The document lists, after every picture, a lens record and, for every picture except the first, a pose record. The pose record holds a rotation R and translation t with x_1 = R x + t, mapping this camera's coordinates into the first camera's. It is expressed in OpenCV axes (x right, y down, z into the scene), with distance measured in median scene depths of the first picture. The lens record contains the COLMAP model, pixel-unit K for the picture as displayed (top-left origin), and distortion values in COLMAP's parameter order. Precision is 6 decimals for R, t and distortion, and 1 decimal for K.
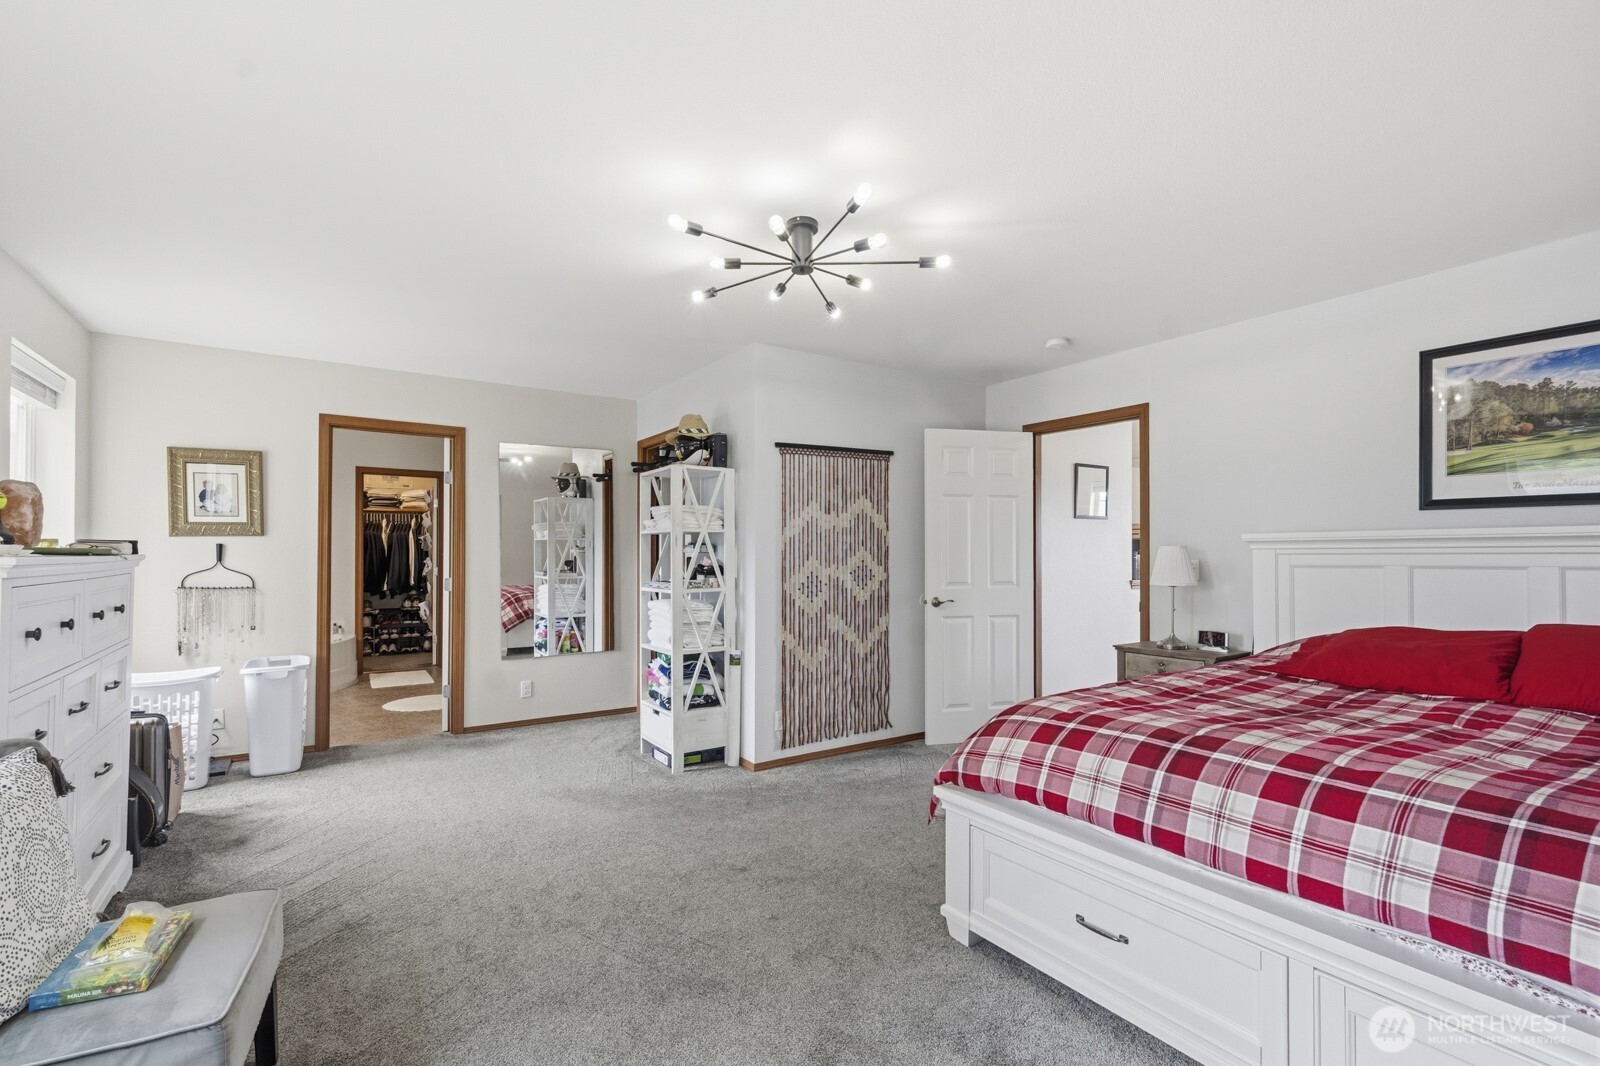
lens RADIAL K [[704.1, 0, 806.9], [0, 704.1, 540.5], [0, 0, 1]] dist [-0.001458, -0.000969]
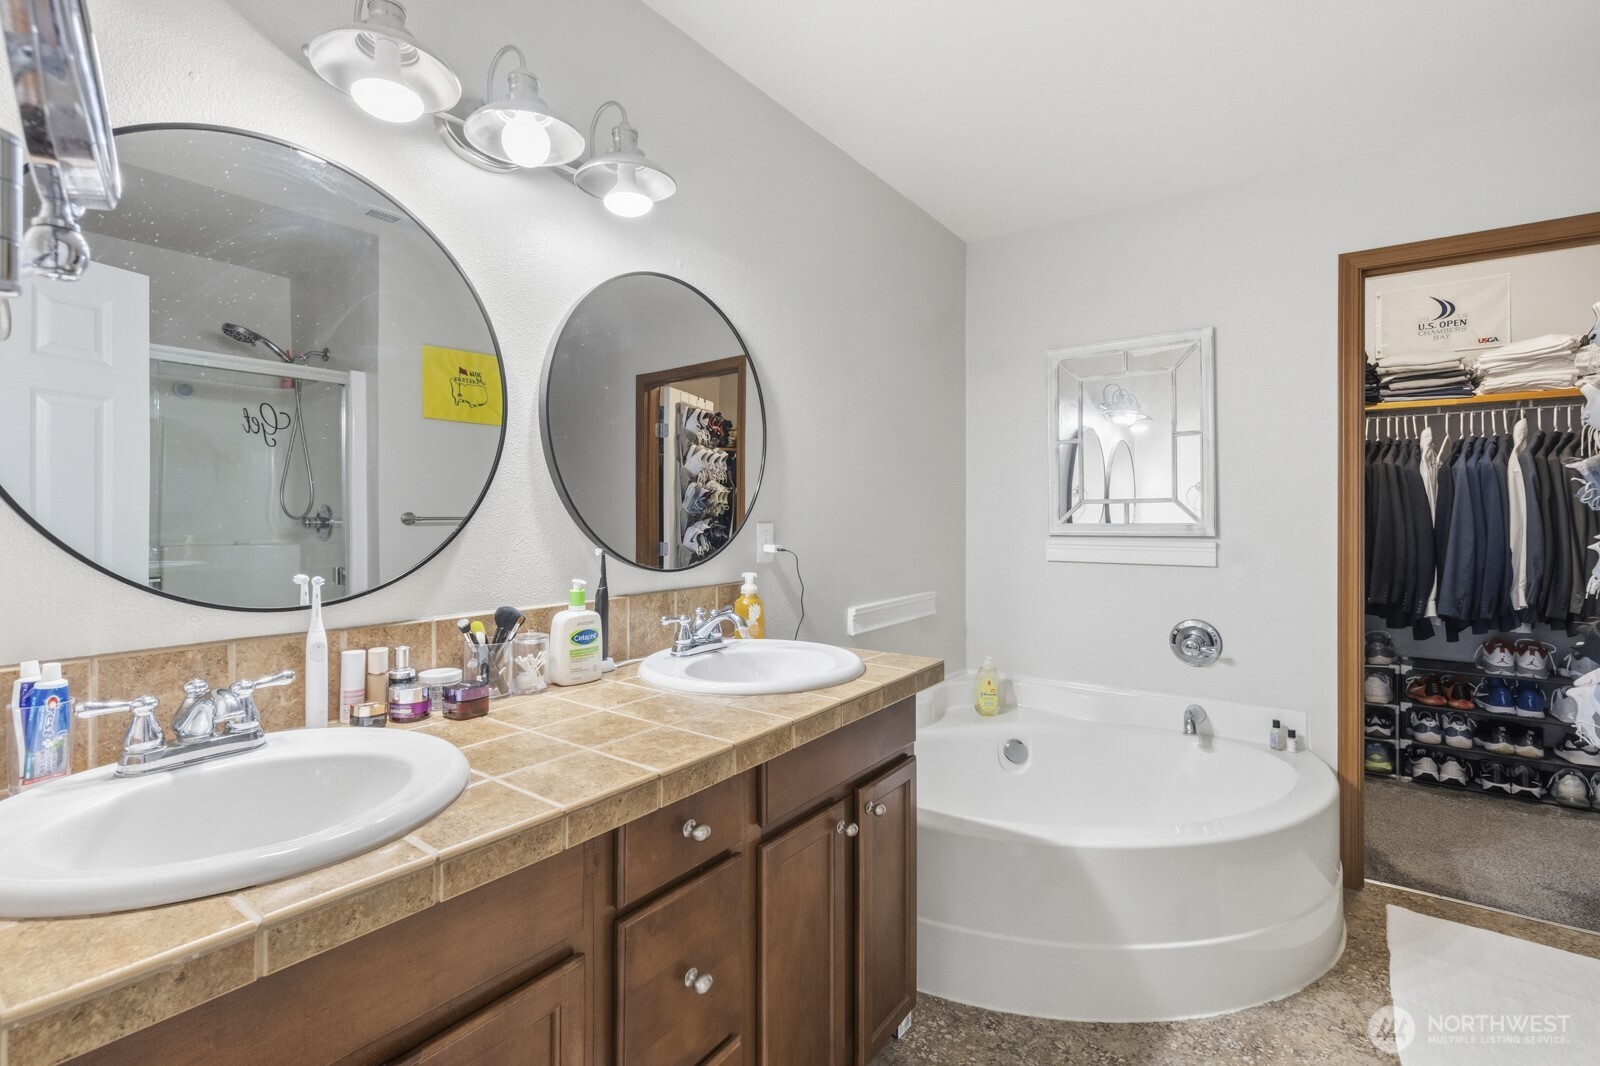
lens RADIAL K [[704.1, 0, 796.7], [0, 704.1, 527.0], [0, 0, 1]] dist [-0.001458, -0.000969]
pose [[0.322970, 0.005853, -0.946391, -0.352081], [0.012602, 0.999866, 0.010484, 0.014679], [0.946325, -0.015312, 0.322853, 0.556783]]
